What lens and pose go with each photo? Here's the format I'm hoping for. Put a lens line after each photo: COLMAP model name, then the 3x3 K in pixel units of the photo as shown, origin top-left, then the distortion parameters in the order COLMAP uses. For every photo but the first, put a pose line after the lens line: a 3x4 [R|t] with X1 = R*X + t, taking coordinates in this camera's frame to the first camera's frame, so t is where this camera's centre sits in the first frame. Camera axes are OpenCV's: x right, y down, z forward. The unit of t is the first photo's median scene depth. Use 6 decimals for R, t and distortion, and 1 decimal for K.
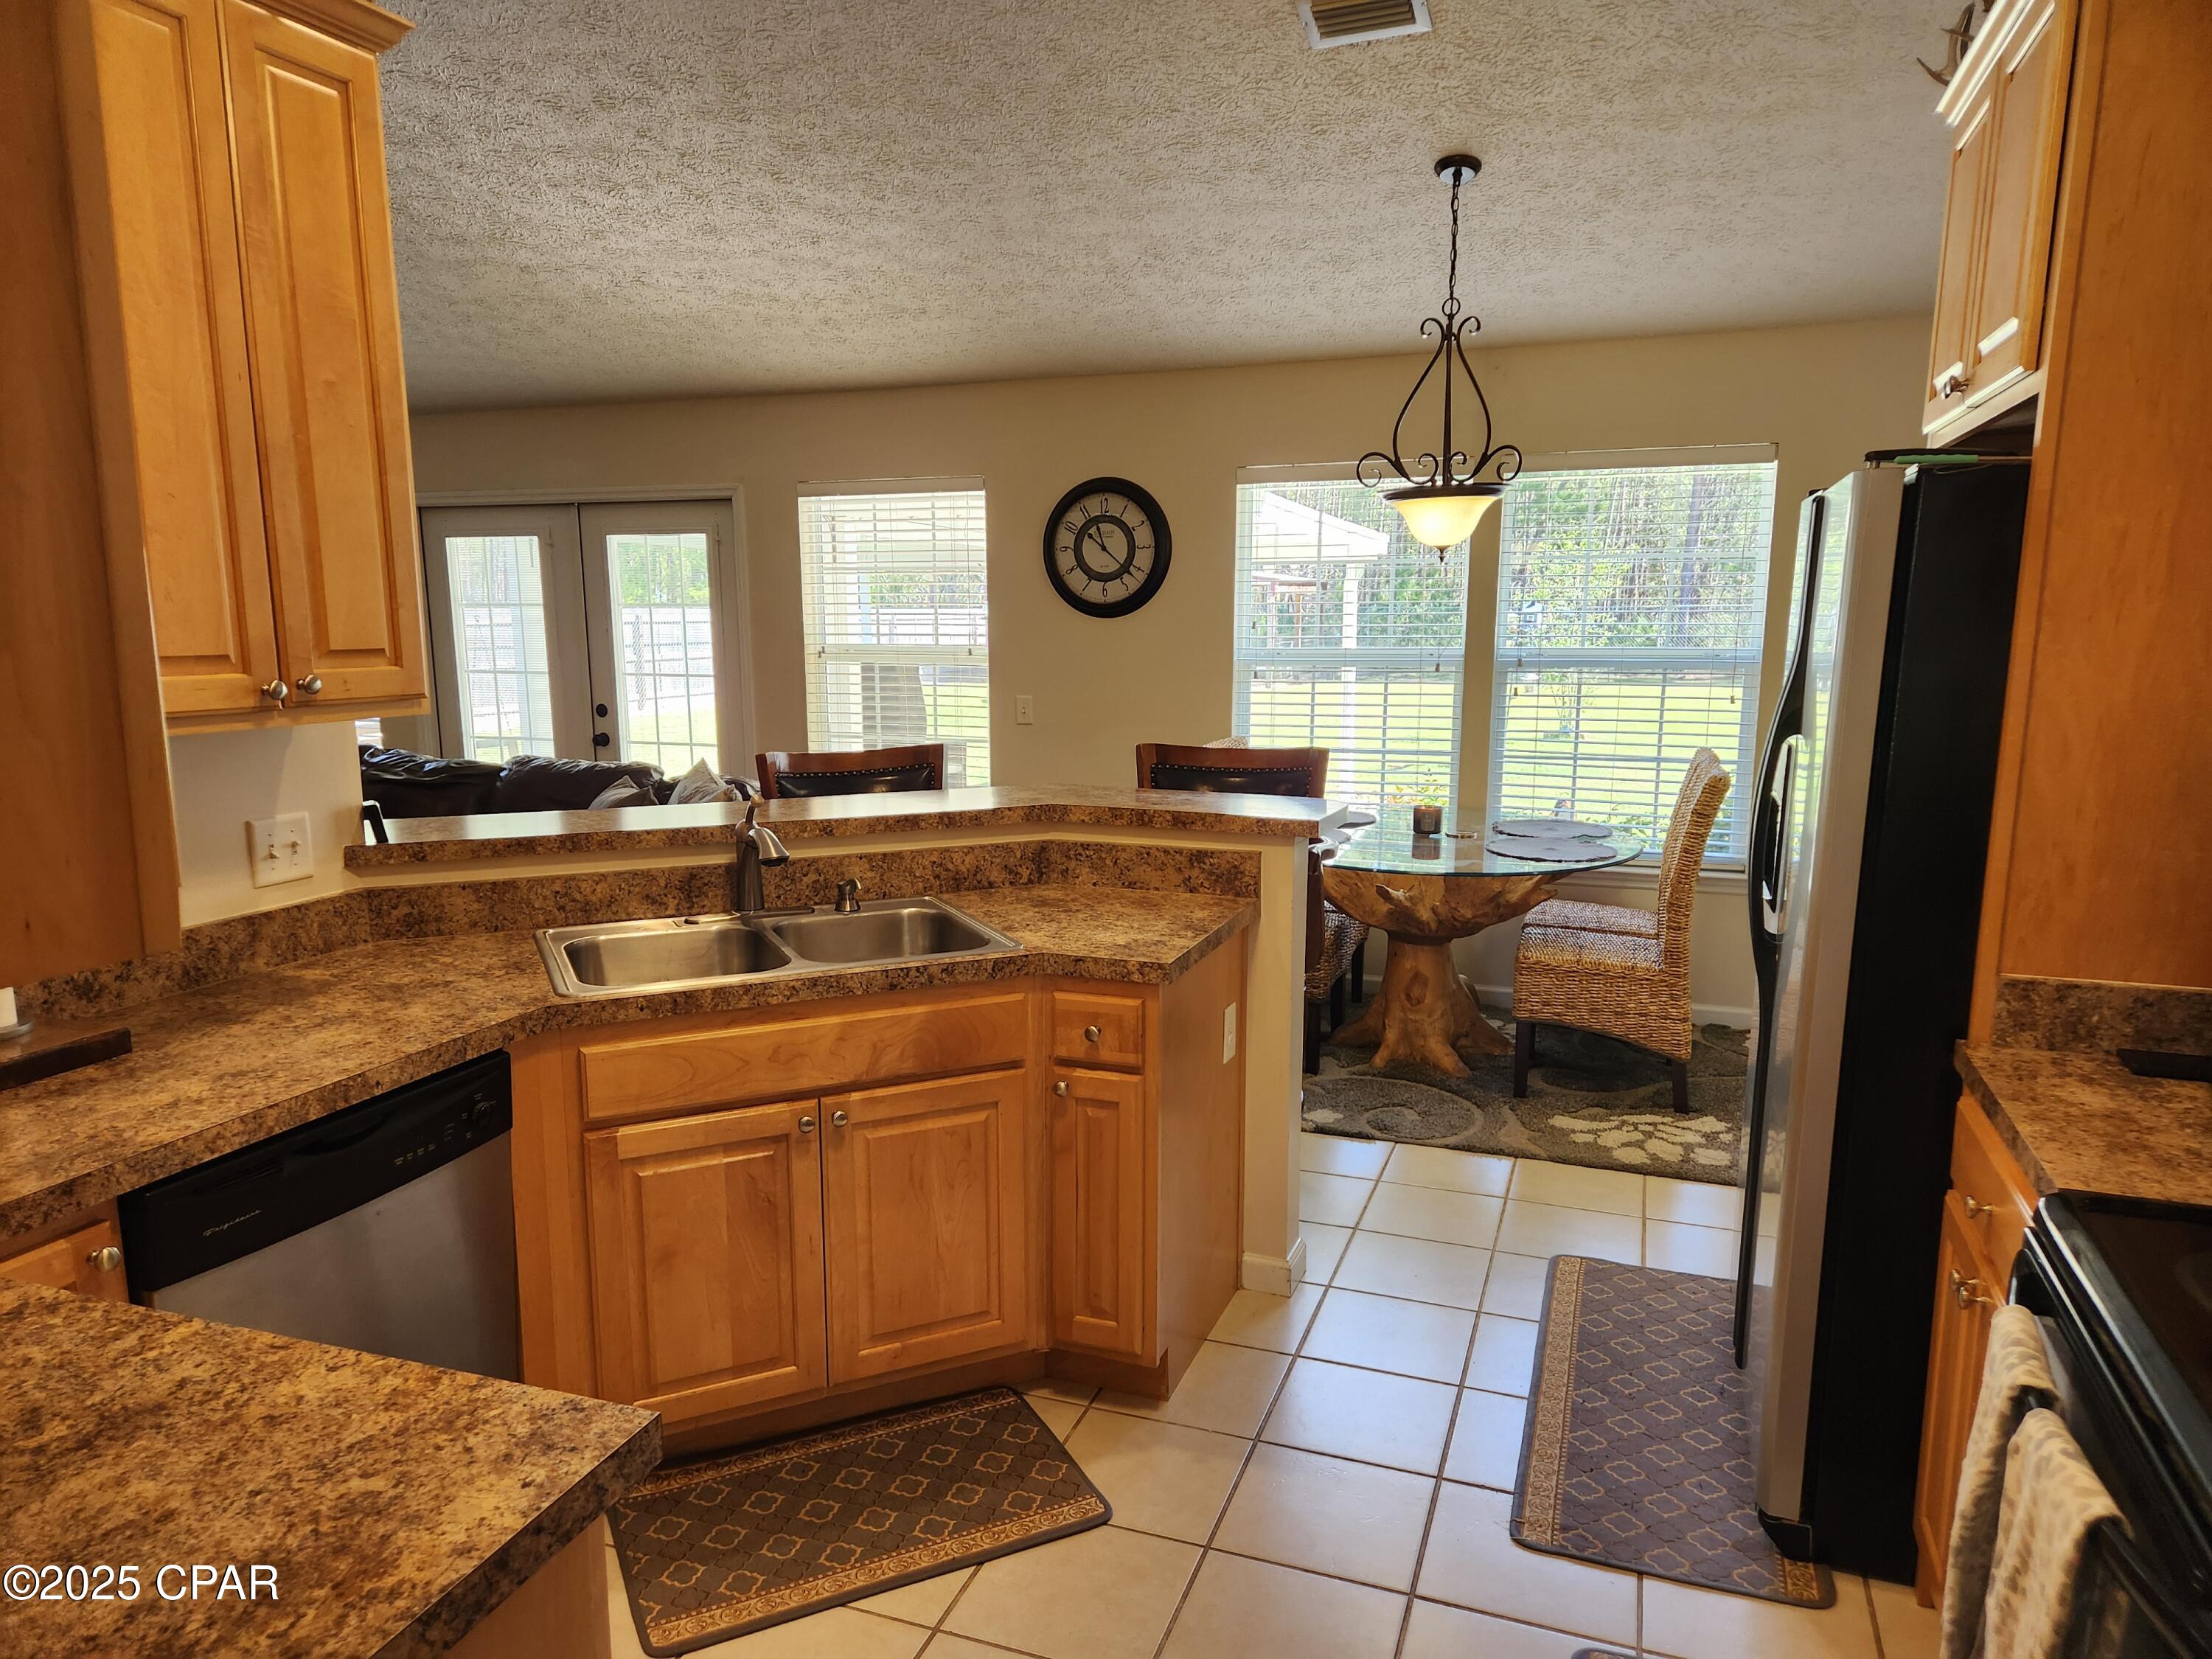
lens RADIAL K [[1457.5, 0, 1102.0], [0, 1457.5, 843.1], [0, 0, 1]] dist [0.075562, -0.058880]
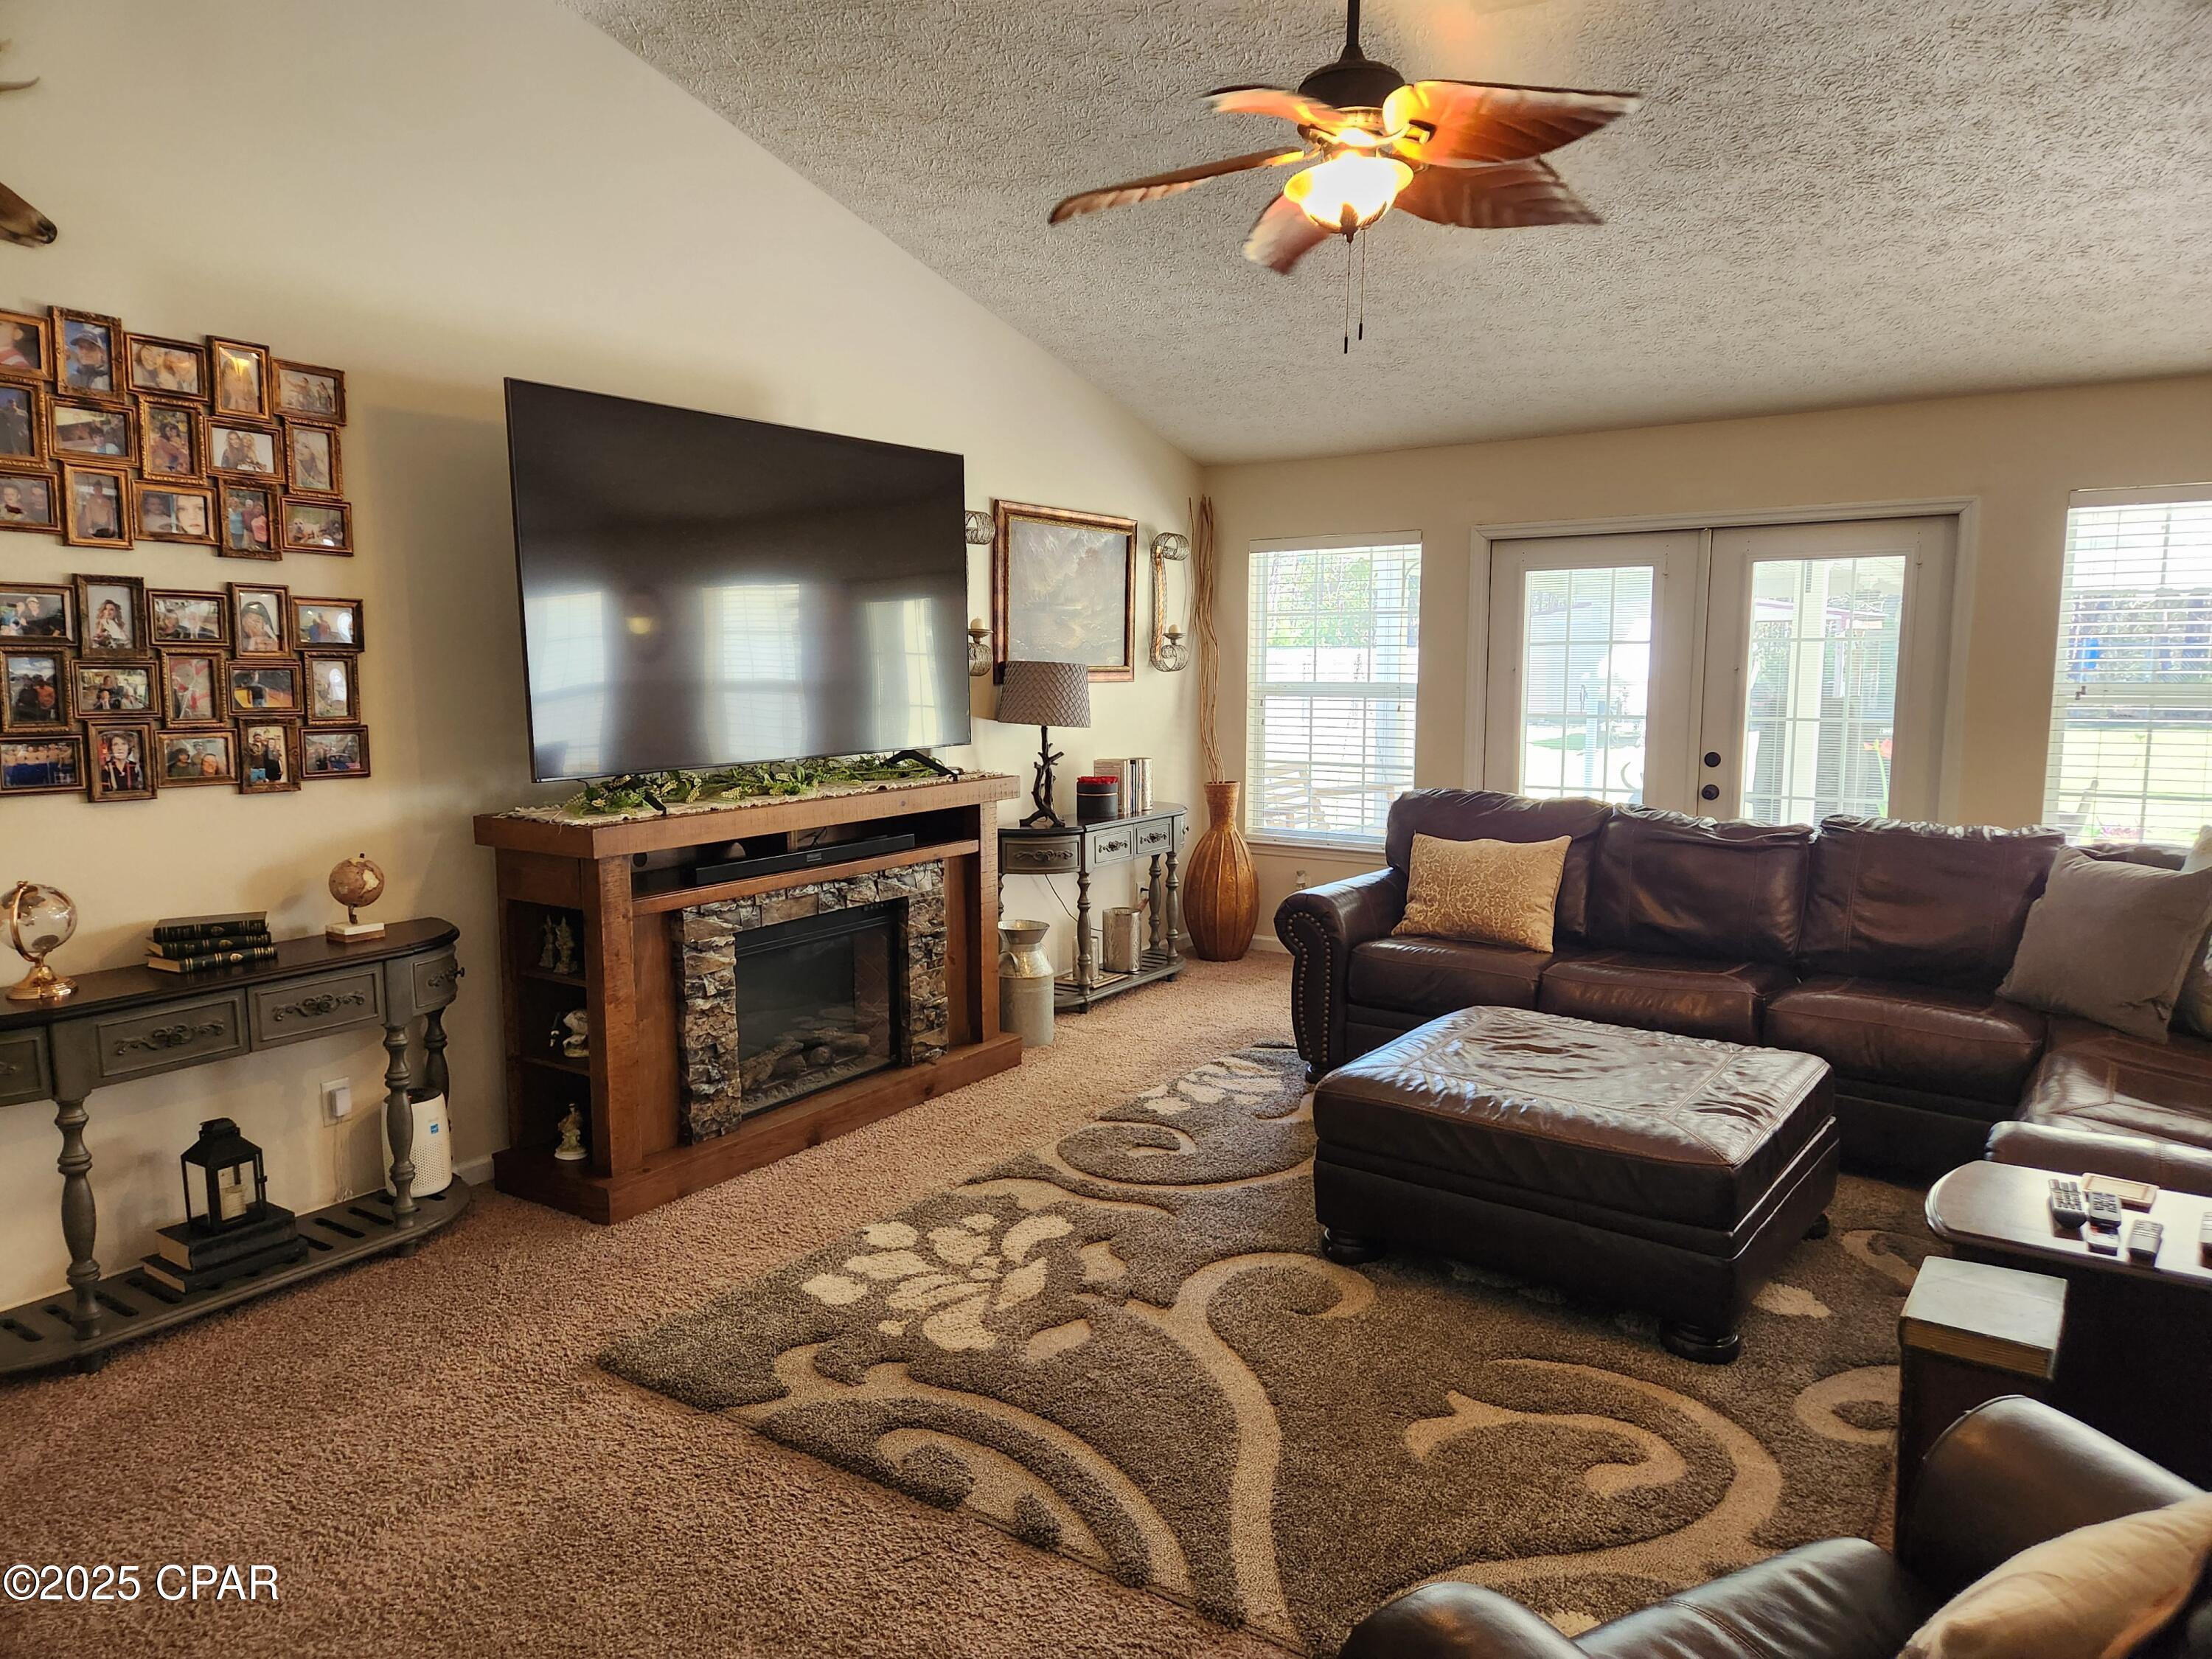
lens RADIAL K [[1457.5, 0, 1089.0], [0, 1457.5, 842.3], [0, 0, 1]] dist [0.075562, -0.058880]
pose [[0.964180, 0.033110, -0.263173, -0.548730], [-0.040066, 0.998974, -0.021105, -0.007159], [0.262205, 0.030893, 0.964518, 0.048690]]
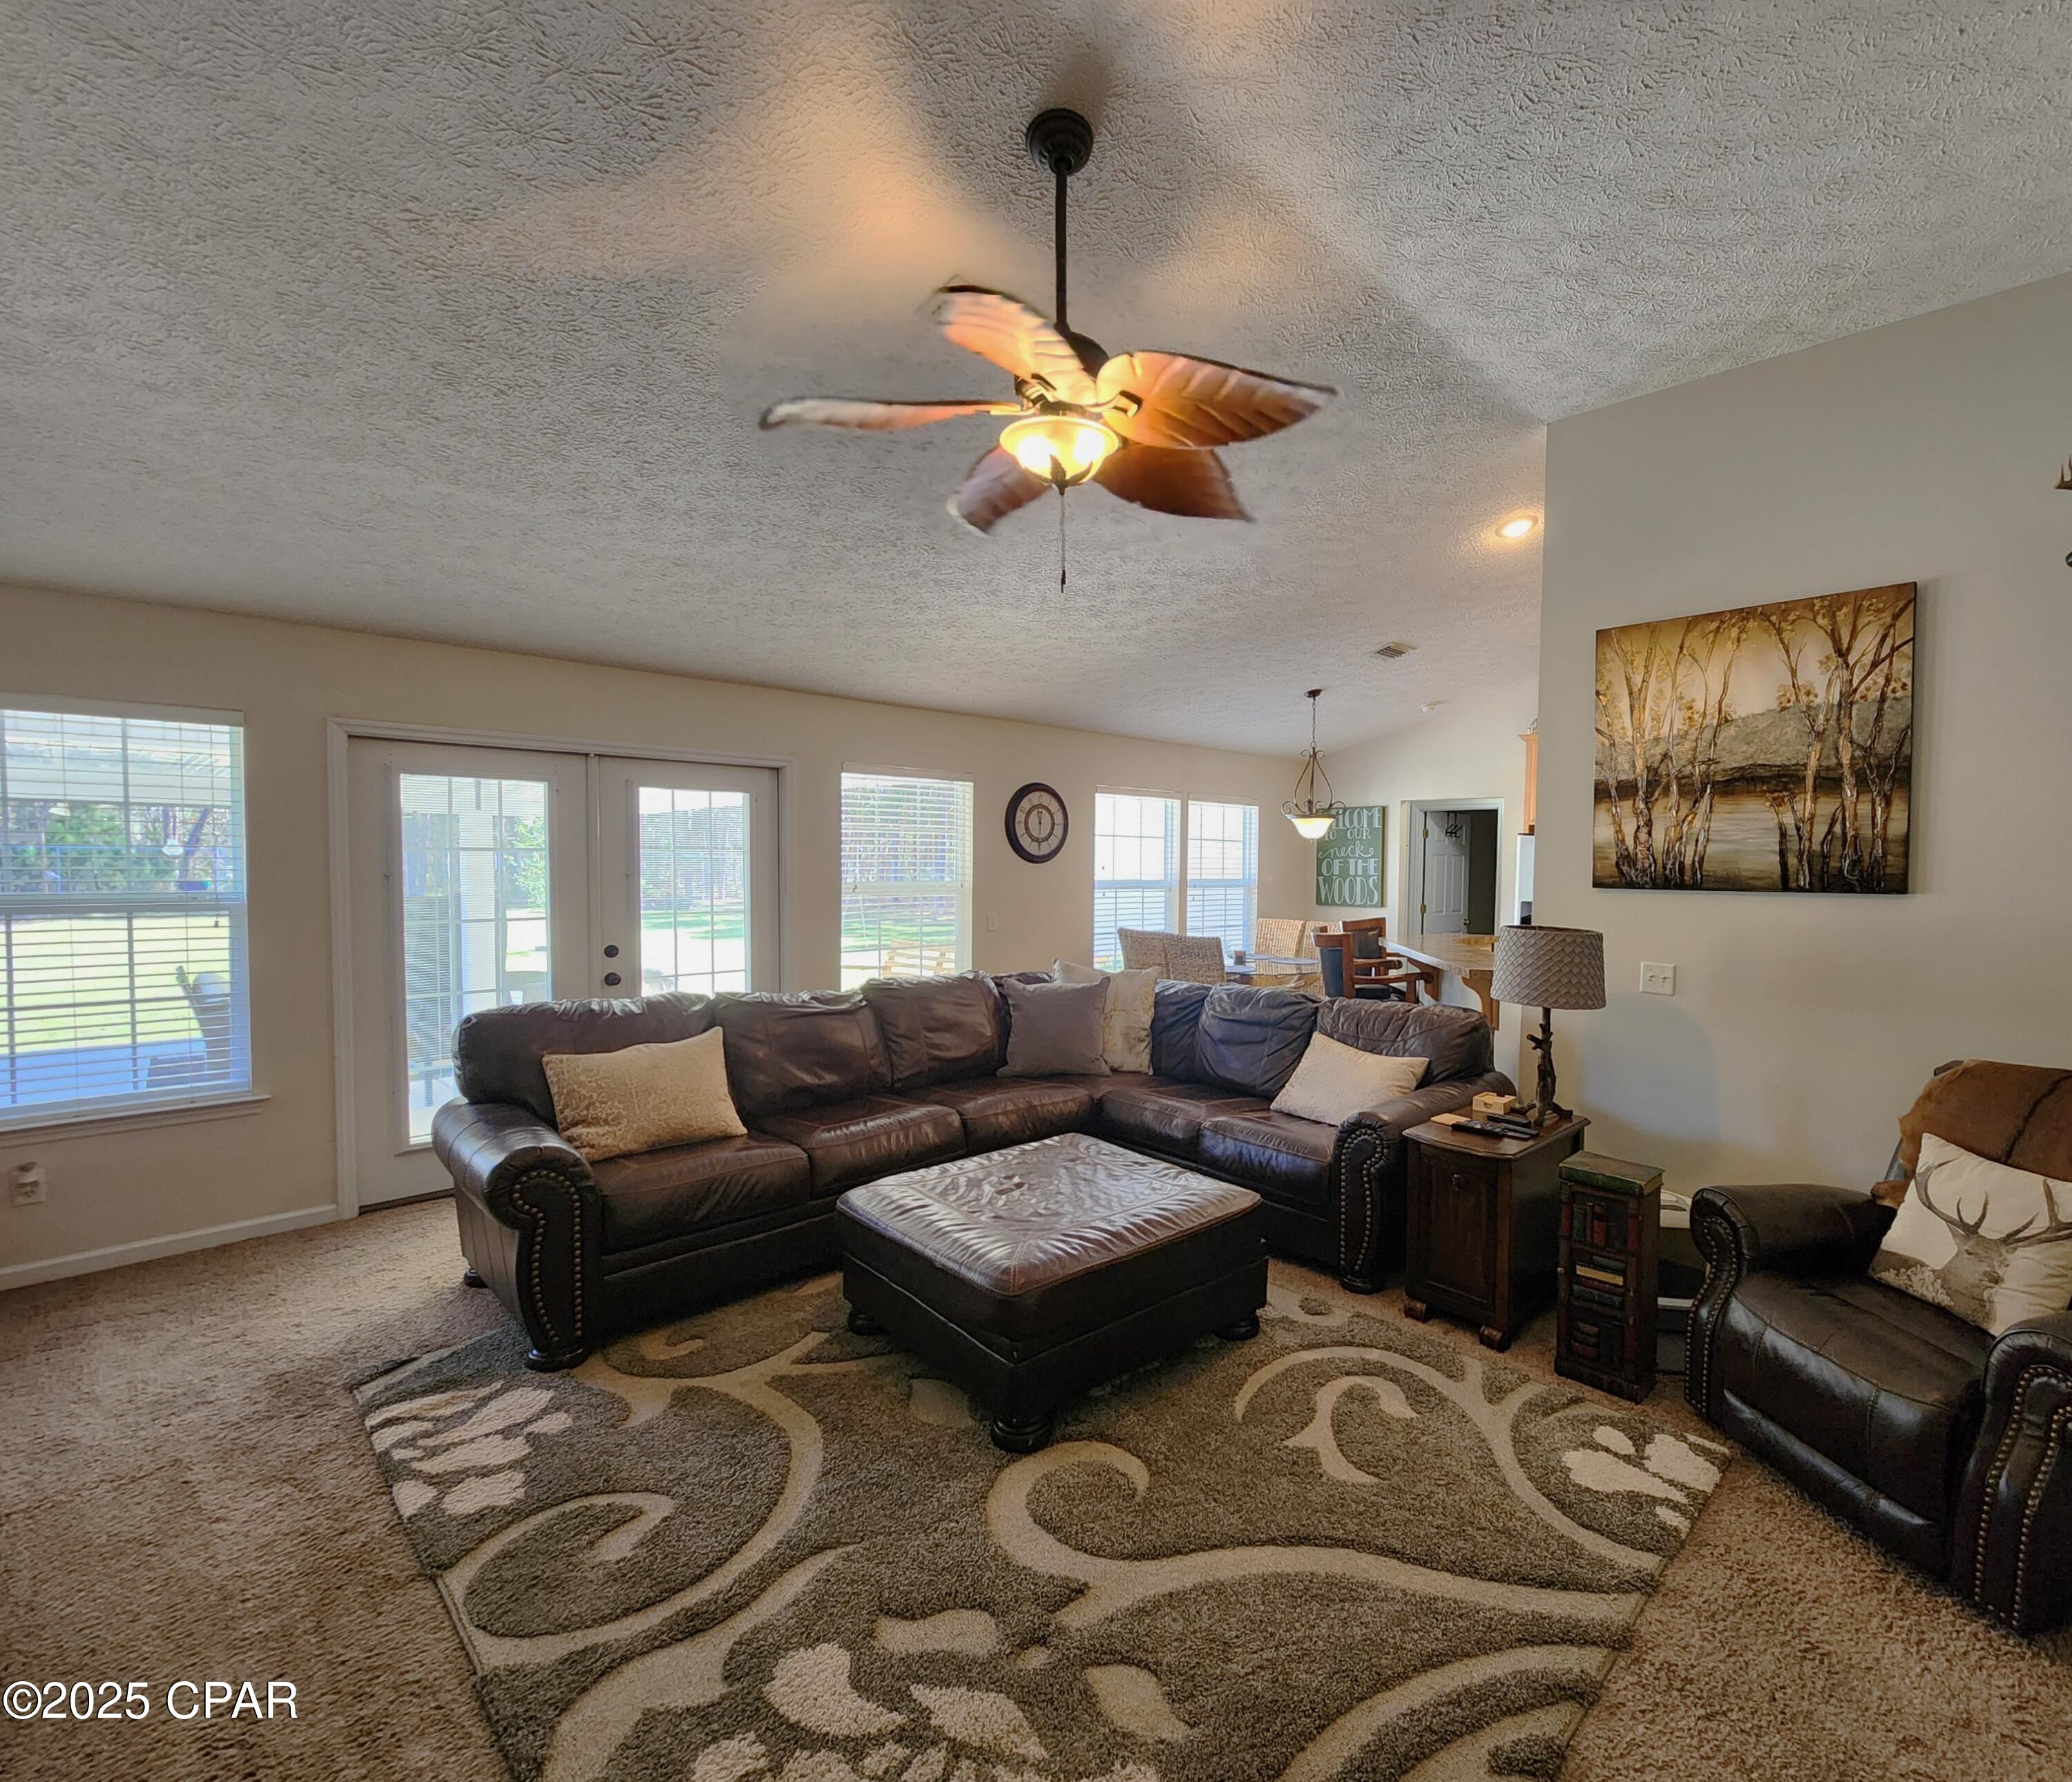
lens RADIAL K [[974.8, 0, 1197.2], [0, 974.8, 899.2], [0, 0, 1]] dist [-0.000461, -0.000044]
pose [[0.382654, -0.030397, 0.923392, -0.956958], [0.132300, 0.990961, -0.022204, -0.066227], [-0.914370, 0.130661, 0.383217, 0.414879]]
